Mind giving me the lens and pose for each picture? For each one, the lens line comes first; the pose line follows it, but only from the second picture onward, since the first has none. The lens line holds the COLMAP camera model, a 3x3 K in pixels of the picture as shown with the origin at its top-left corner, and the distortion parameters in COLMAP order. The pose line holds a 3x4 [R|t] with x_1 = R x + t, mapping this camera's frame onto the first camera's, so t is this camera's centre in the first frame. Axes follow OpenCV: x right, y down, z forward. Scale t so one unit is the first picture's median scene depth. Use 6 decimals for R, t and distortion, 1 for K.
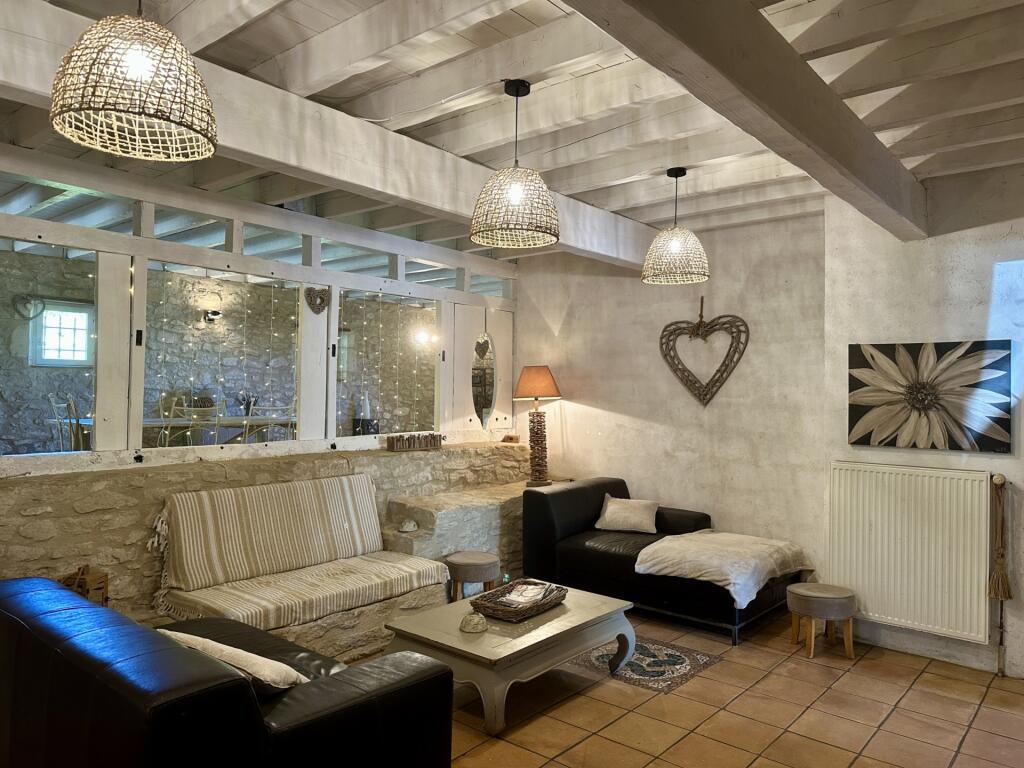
lens RADIAL K [[715.1, 0, 510.5], [0, 715.1, 378.5], [0, 0, 1]] dist [0.059224, -0.056575]
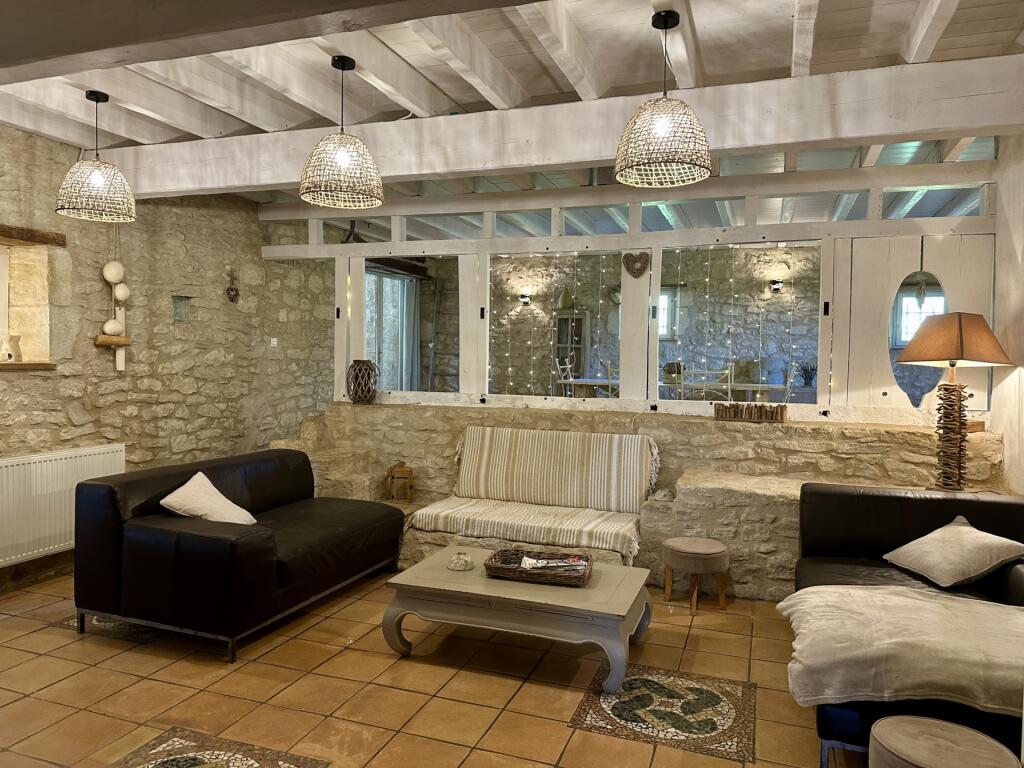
lens RADIAL K [[715.1, 0, 509.6], [0, 715.1, 383.7], [0, 0, 1]] dist [0.059224, -0.056575]
pose [[0.350885, 0.027972, -0.936001, 0.728227], [0.001033, 0.999542, 0.030258, 0.035116], [0.936418, -0.011584, 0.350696, 0.535752]]
